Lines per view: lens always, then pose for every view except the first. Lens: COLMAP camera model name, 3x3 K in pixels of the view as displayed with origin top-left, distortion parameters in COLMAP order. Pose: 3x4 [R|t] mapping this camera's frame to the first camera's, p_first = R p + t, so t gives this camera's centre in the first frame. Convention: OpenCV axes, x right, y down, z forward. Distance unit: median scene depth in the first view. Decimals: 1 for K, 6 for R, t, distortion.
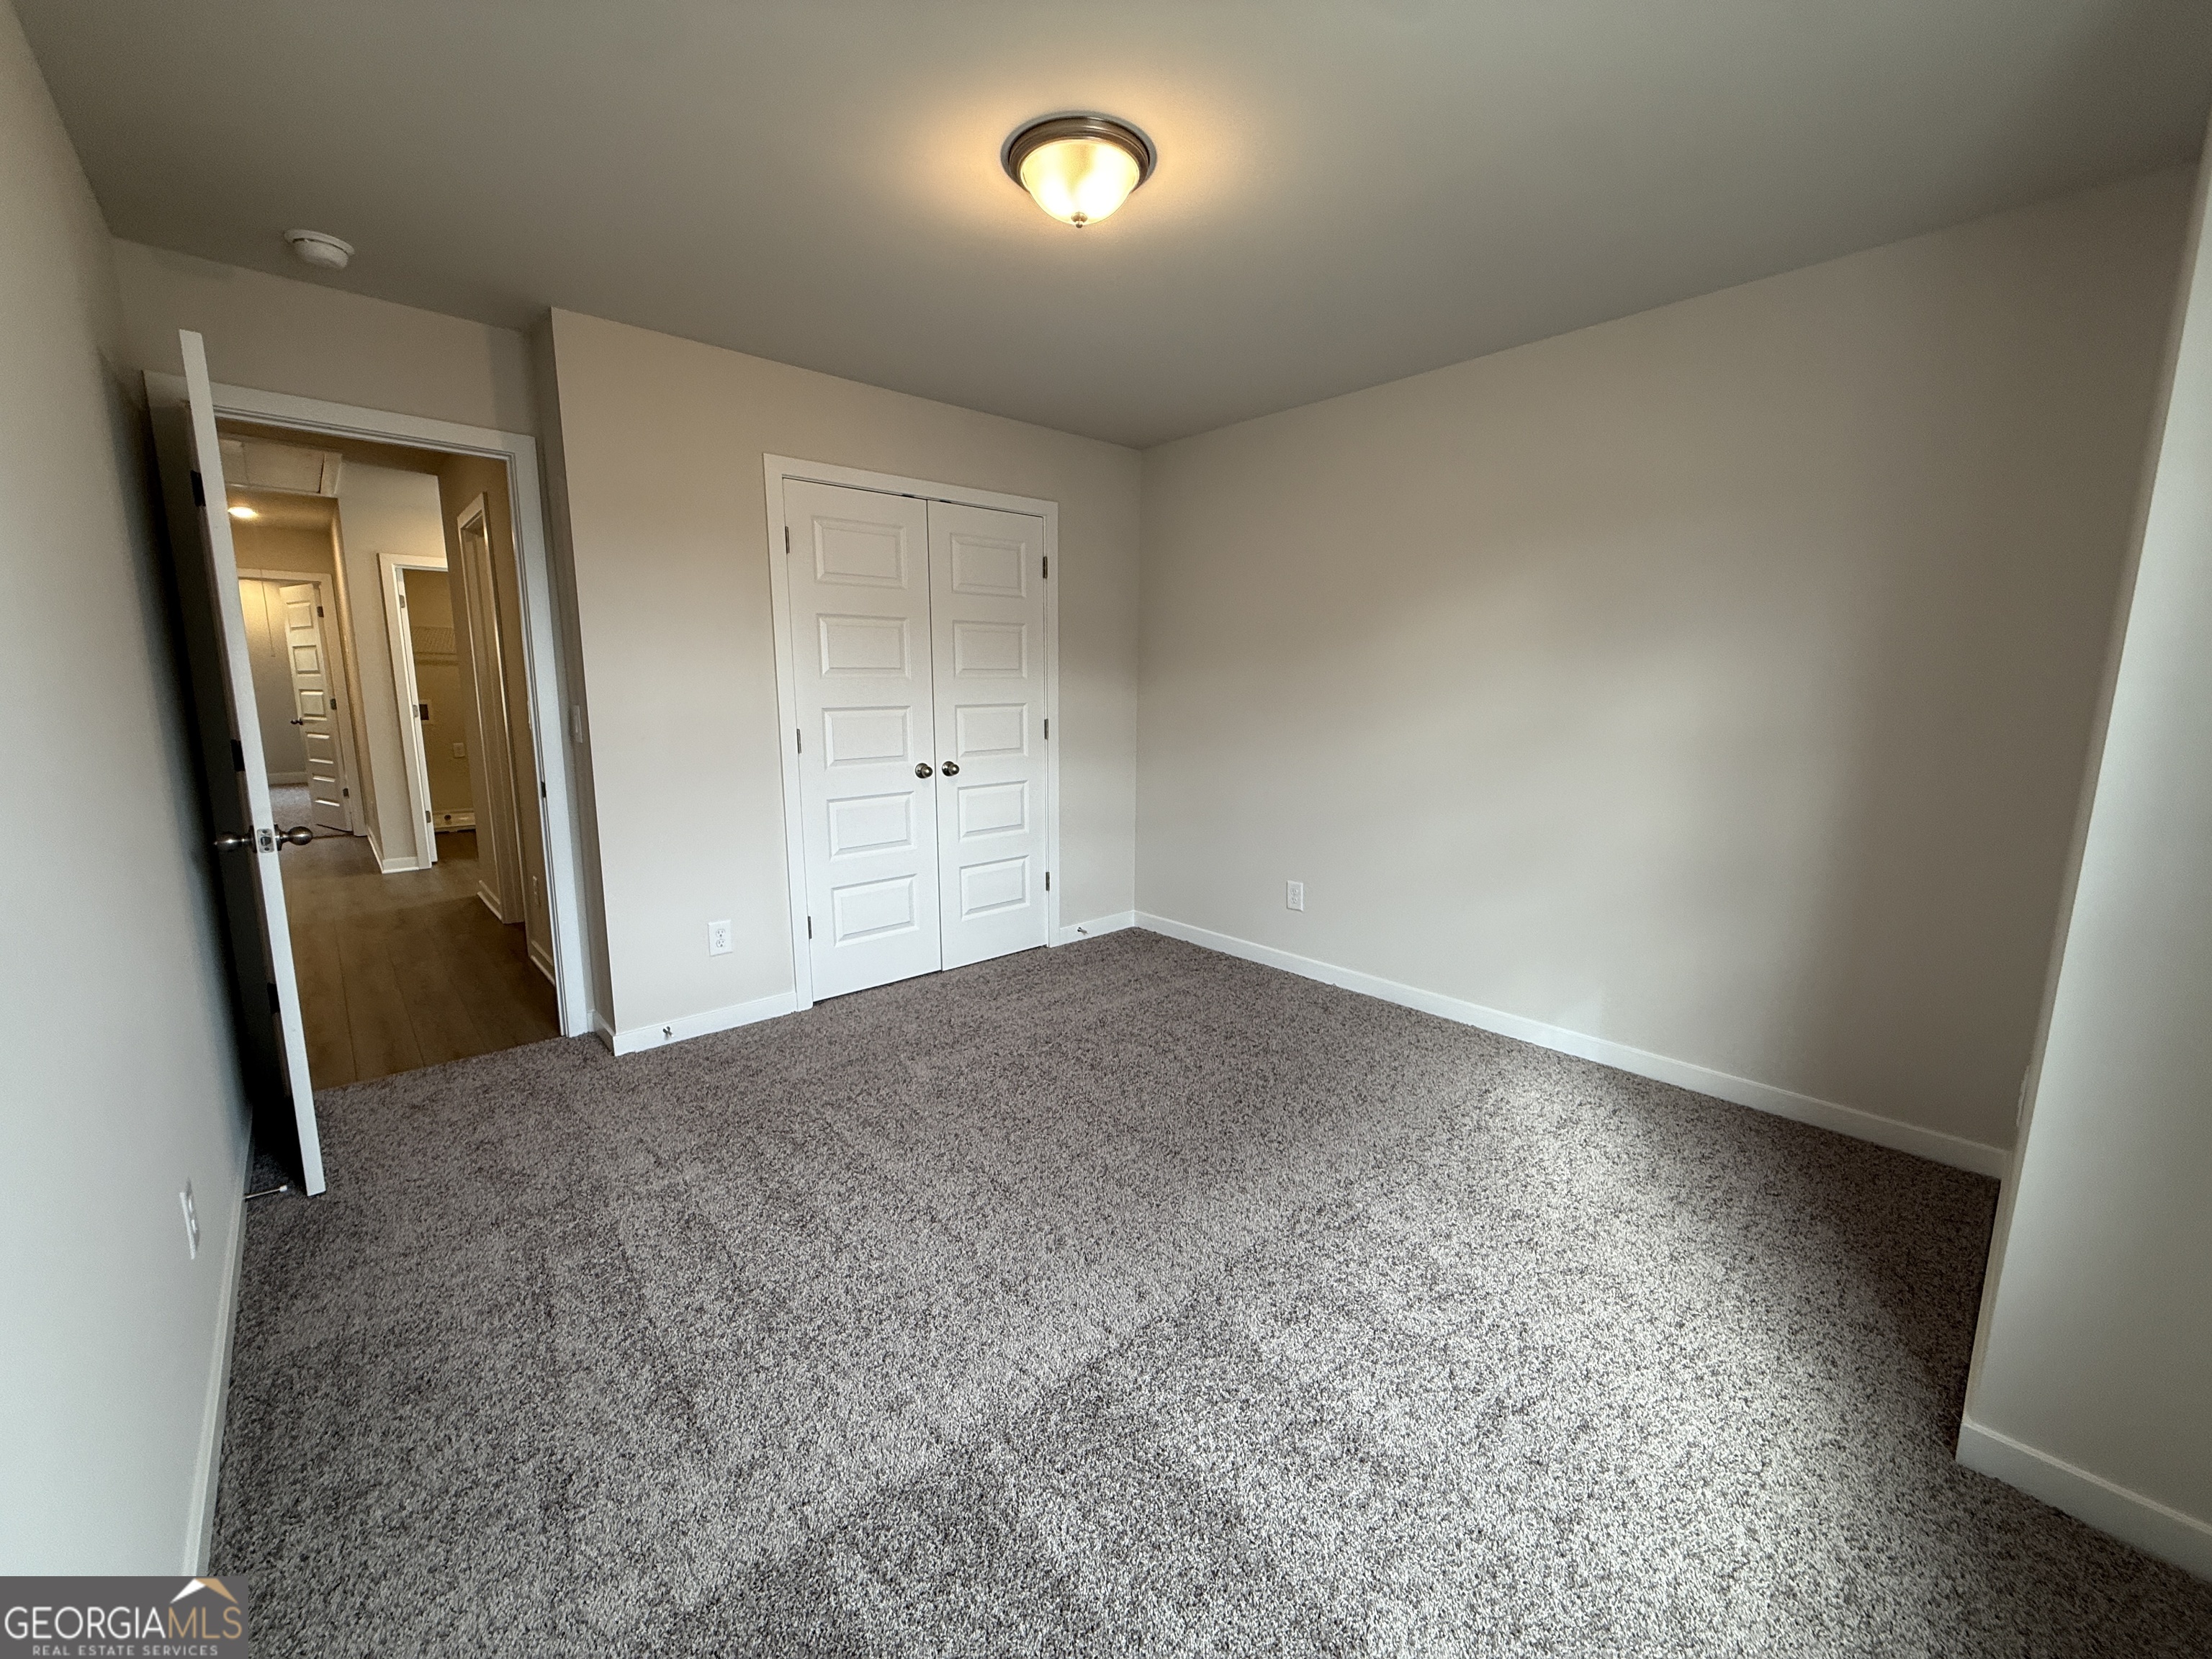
lens RADIAL K [[878.1, 0, 1099.3], [0, 878.1, 826.7], [0, 0, 1]] dist [0.001641, 0.000045]
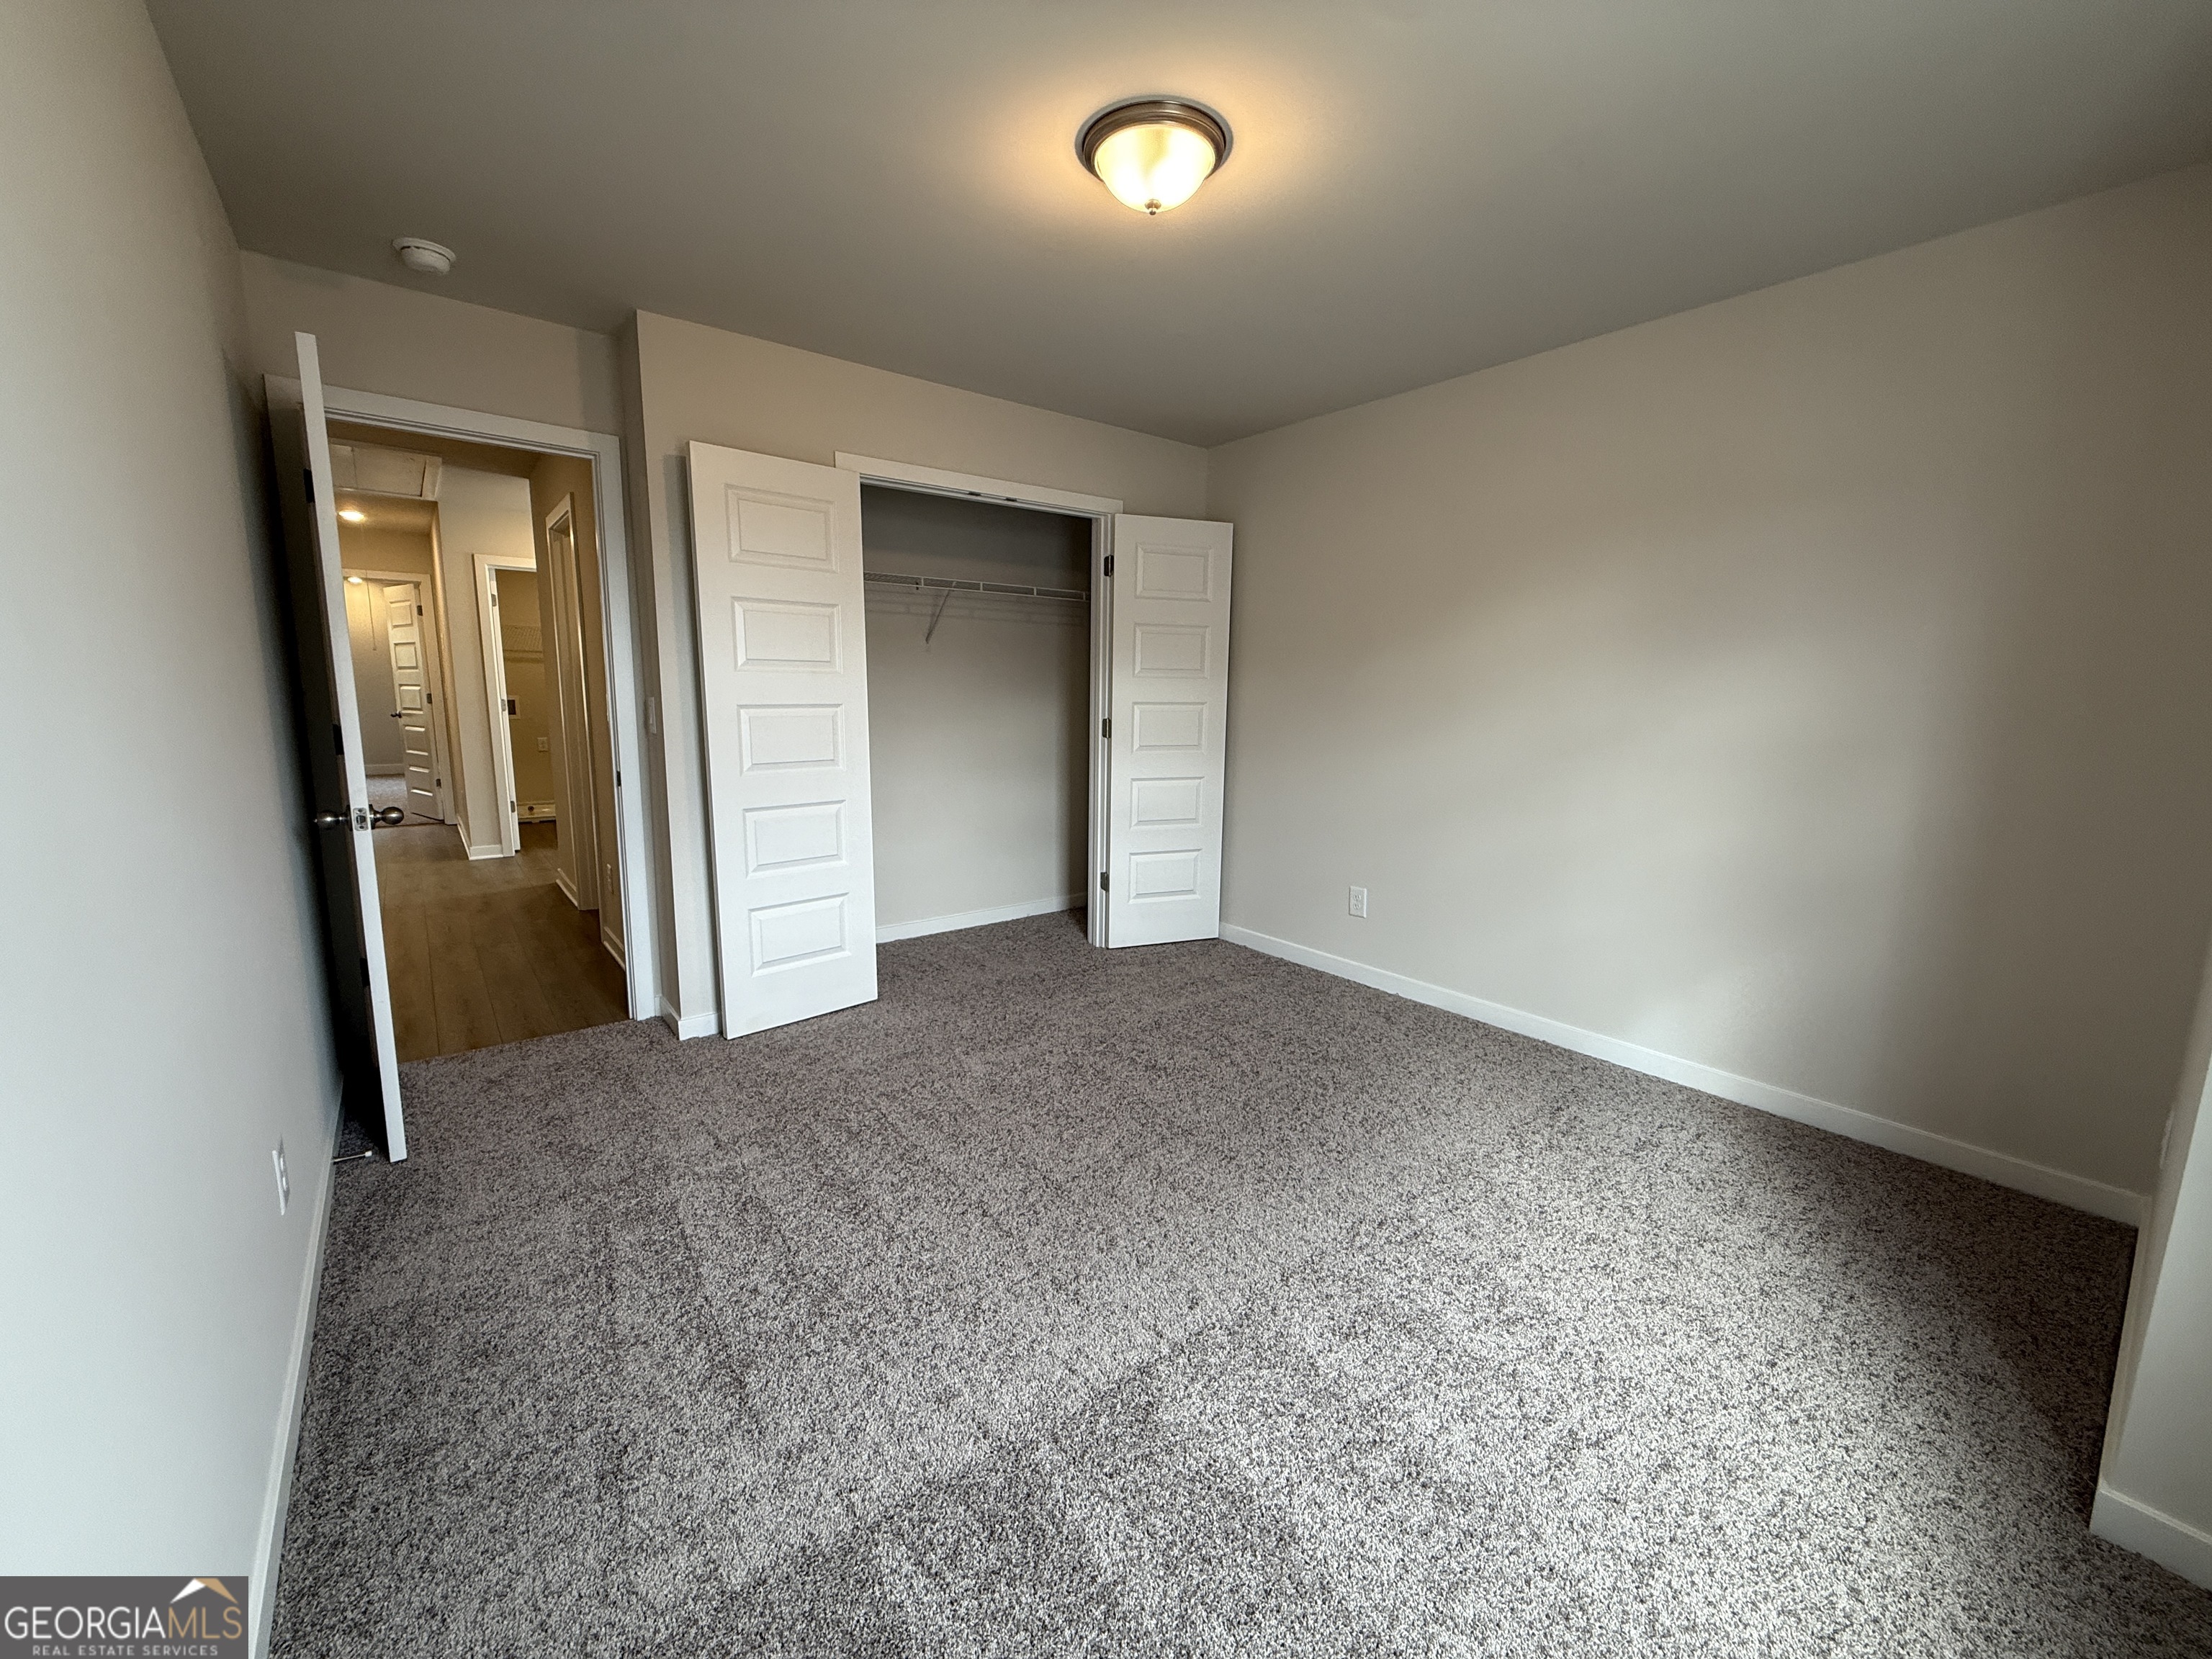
lens RADIAL K [[878.1, 0, 1099.8], [0, 878.1, 827.4], [0, 0, 1]] dist [0.001641, 0.000045]
pose [[0.997746, 0.020495, -0.063890, -0.004853], [-0.020857, 0.999770, -0.004998, 0.013519], [0.063773, 0.006319, 0.997944, 0.014536]]
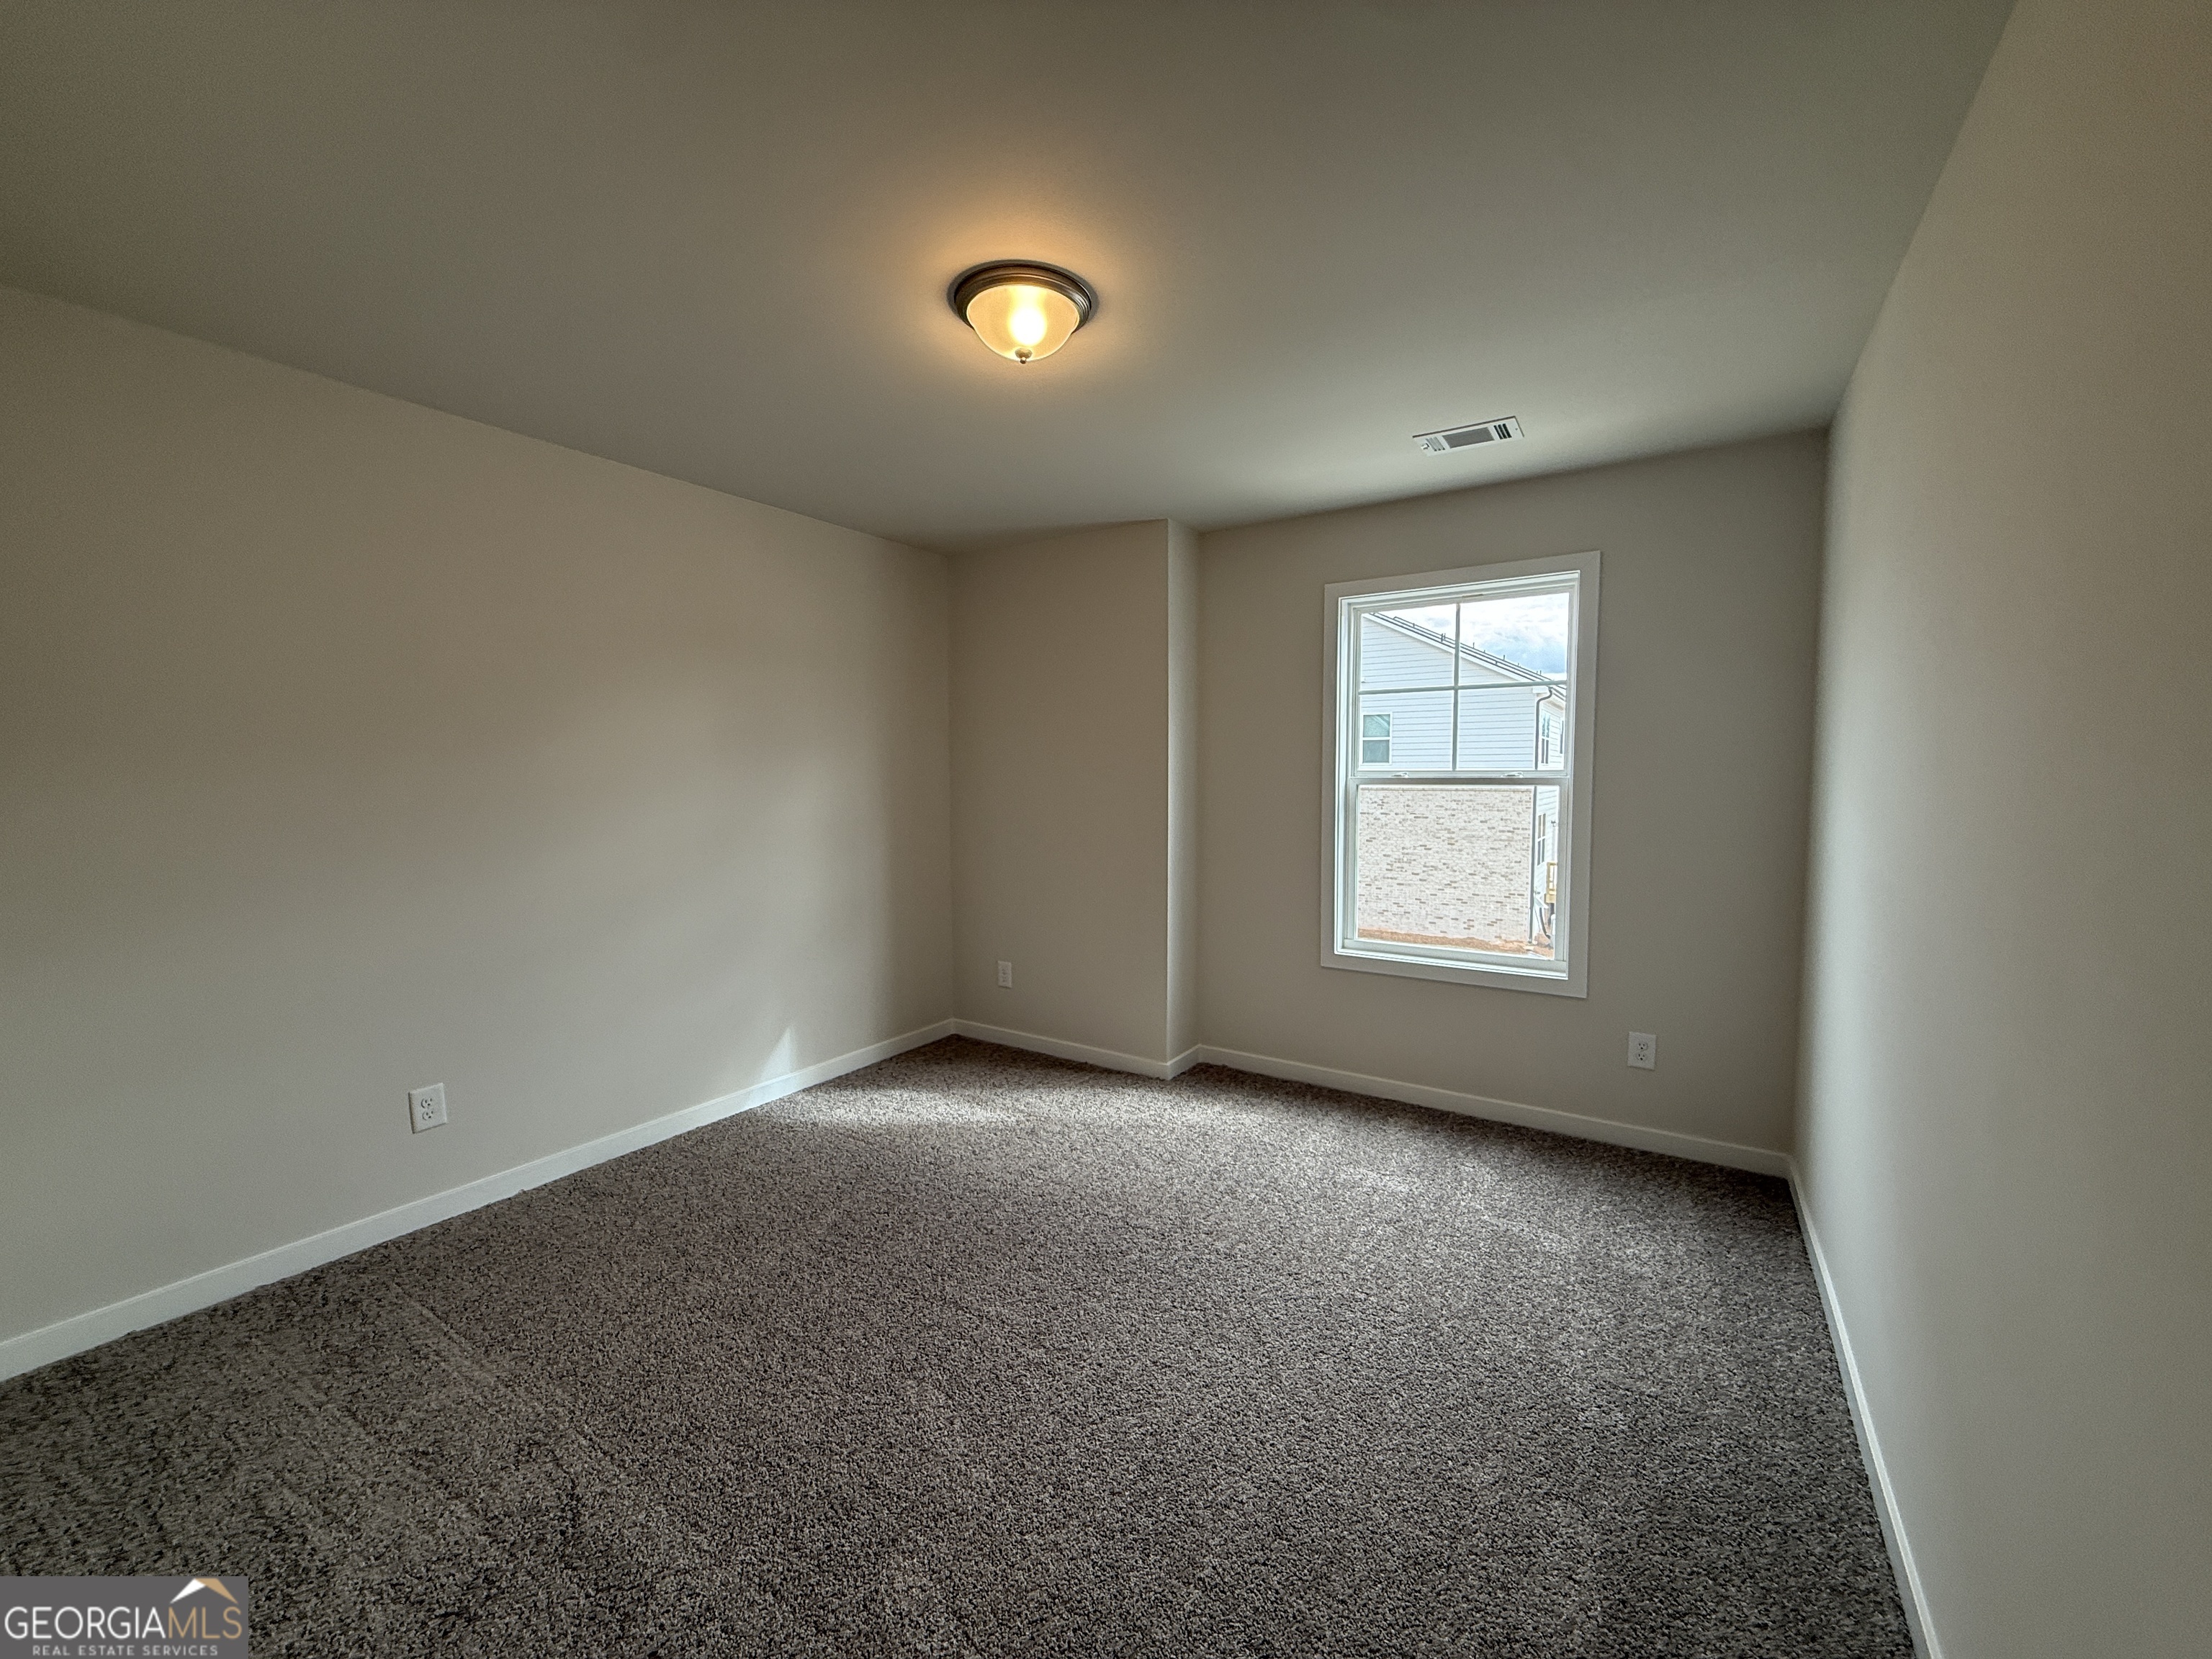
lens RADIAL K [[878.1, 0, 1113.7], [0, 878.1, 831.1], [0, 0, 1]] dist [0.001641, 0.000045]
pose [[-0.253851, -0.078921, 0.964018, -1.146707], [0.155540, 0.980364, 0.121217, -0.276663], [-0.954655, 0.180715, -0.236591, 1.301371]]
